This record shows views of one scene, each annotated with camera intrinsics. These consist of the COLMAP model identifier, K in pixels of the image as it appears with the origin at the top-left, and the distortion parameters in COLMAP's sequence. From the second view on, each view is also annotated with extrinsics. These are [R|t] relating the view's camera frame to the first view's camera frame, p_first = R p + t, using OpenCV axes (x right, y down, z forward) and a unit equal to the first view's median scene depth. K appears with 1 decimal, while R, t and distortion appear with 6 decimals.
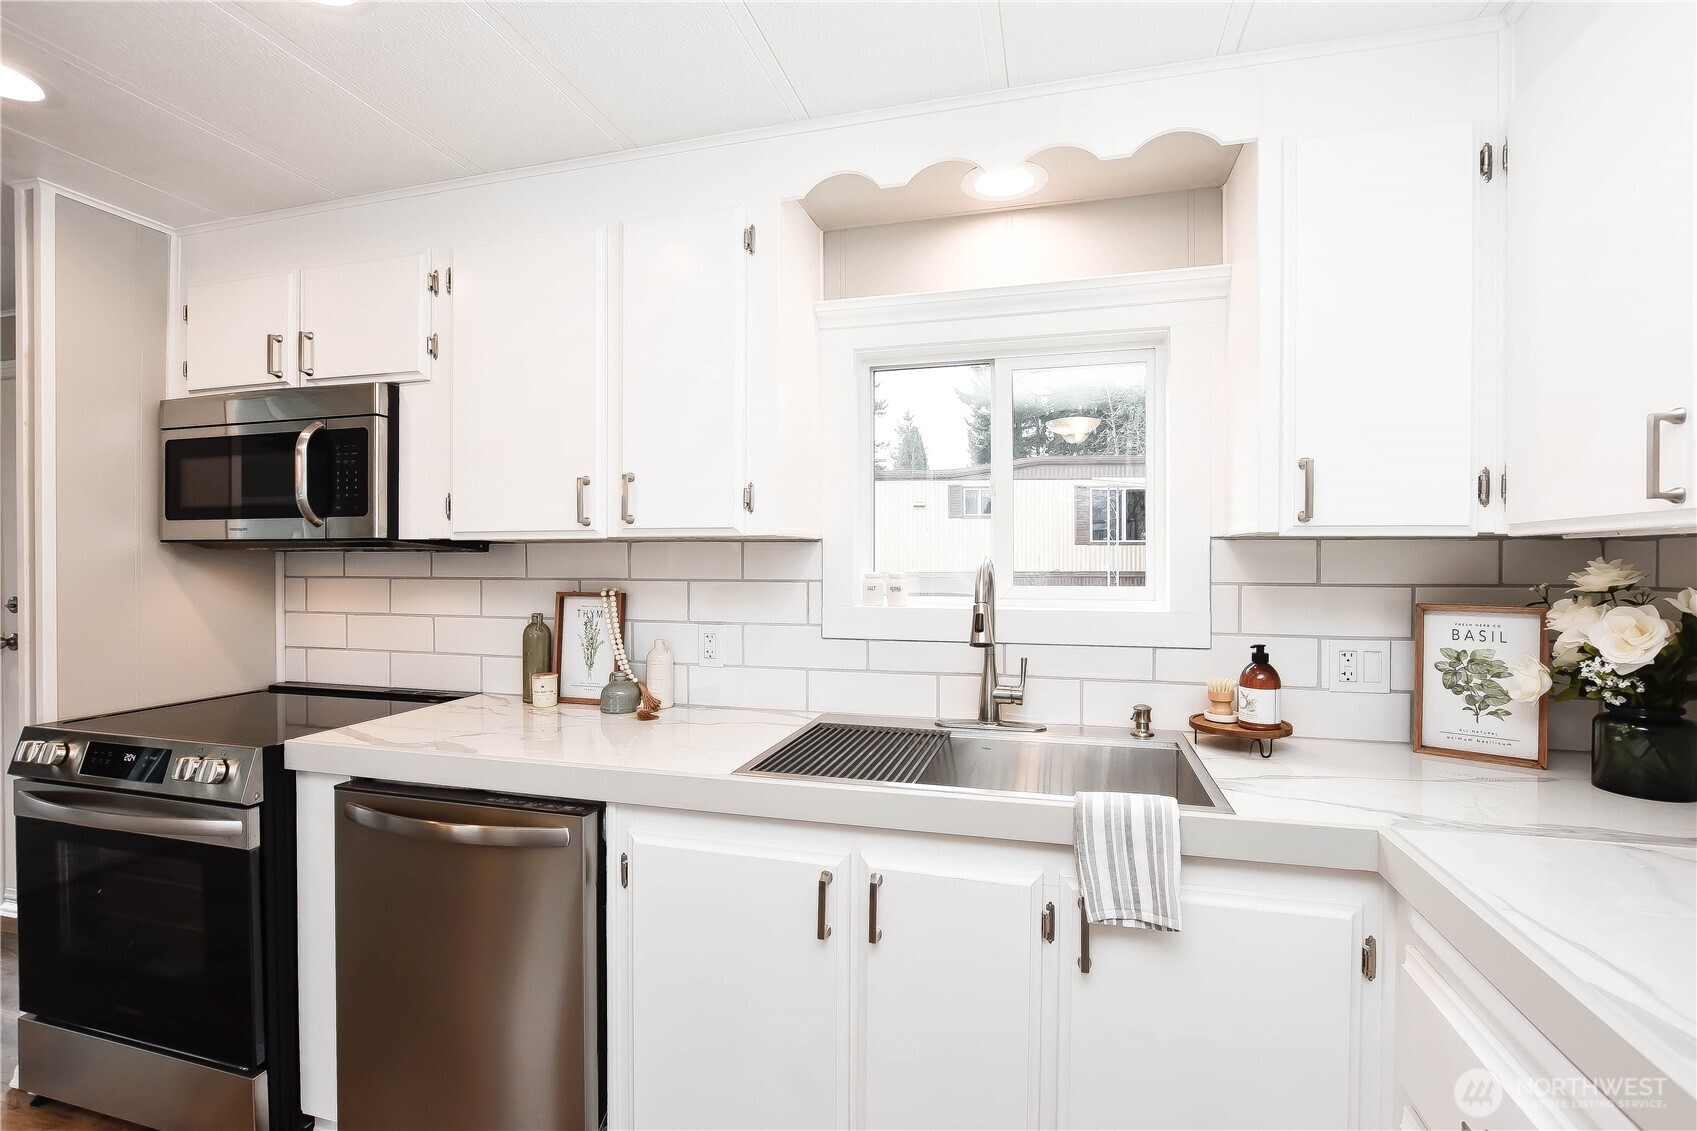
lens RADIAL K [[753.3, 0, 847.3], [0, 753.3, 567.8], [0, 0, 1]] dist [-0.012627, 0.000868]
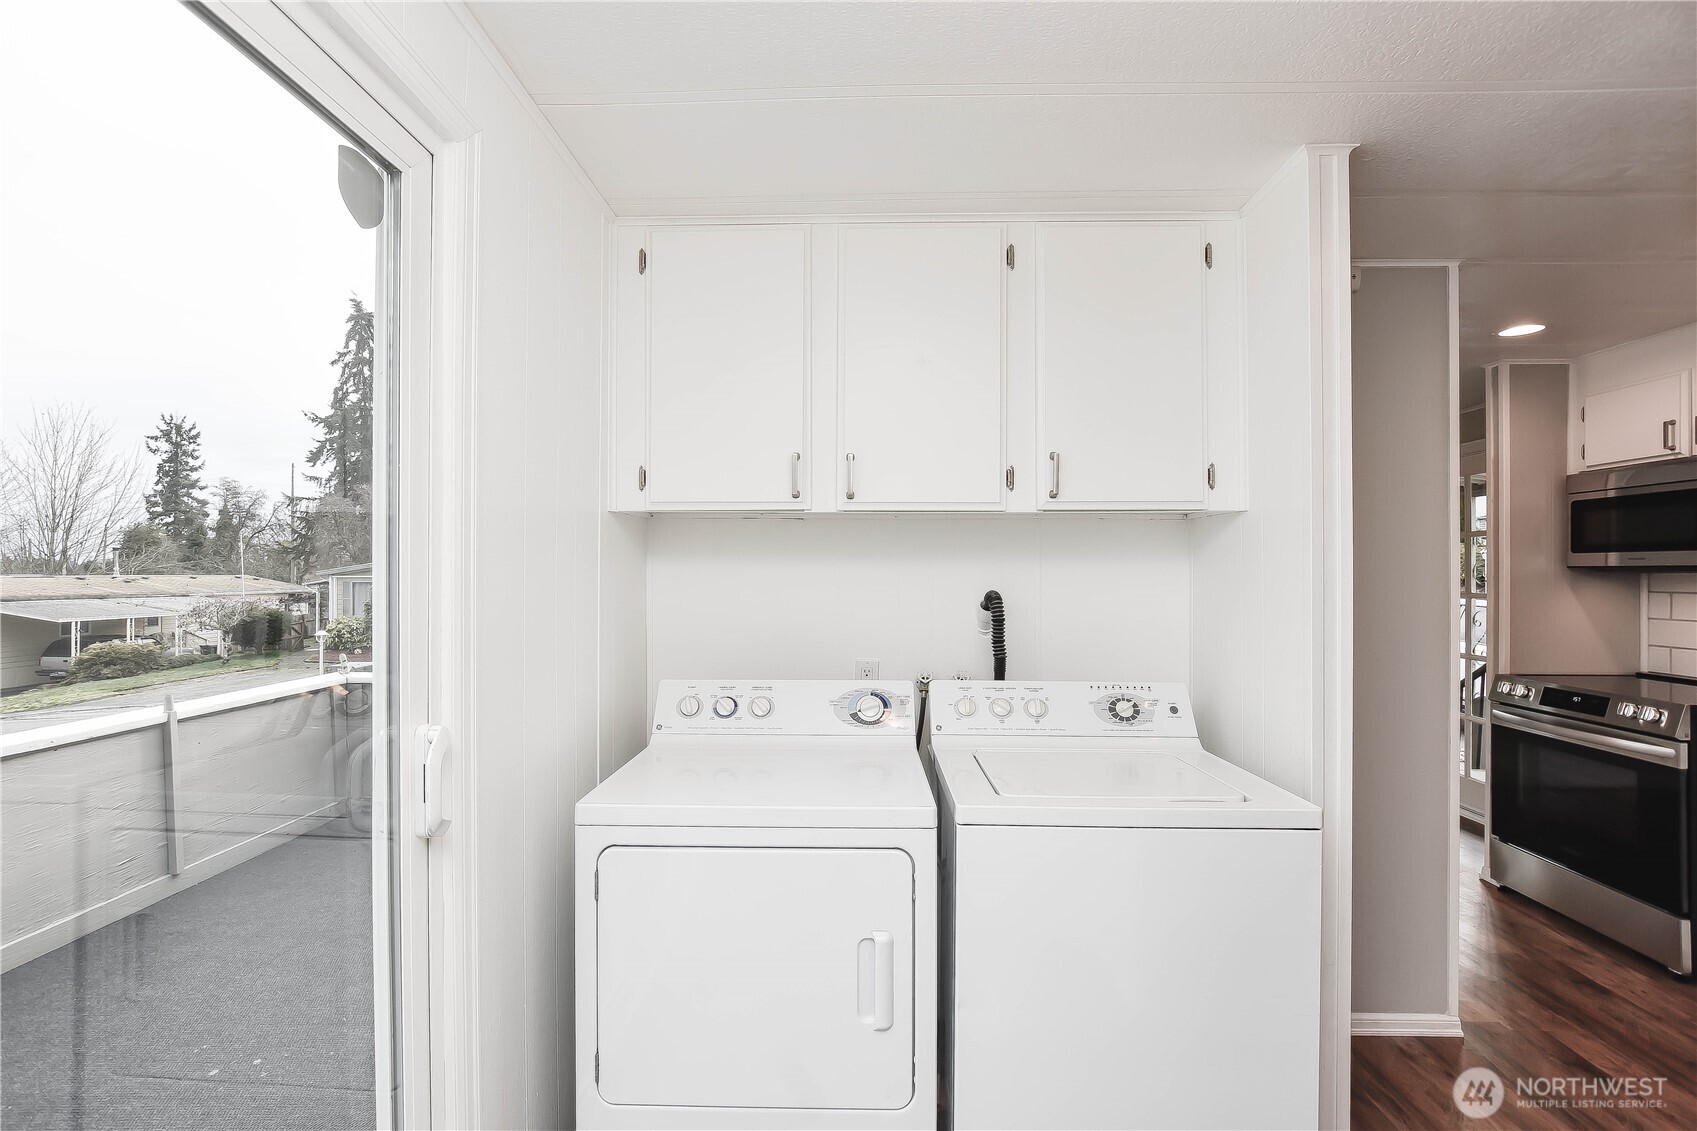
lens RADIAL K [[753.3, 0, 847.3], [0, 753.3, 567.8], [0, 0, 1]] dist [-0.012627, 0.000868]
pose [[0.256068, -0.005841, -0.966641, 0.192906], [-0.013900, 0.999856, -0.009724, 0.002146], [0.966559, 0.015926, 0.255950, -0.857354]]
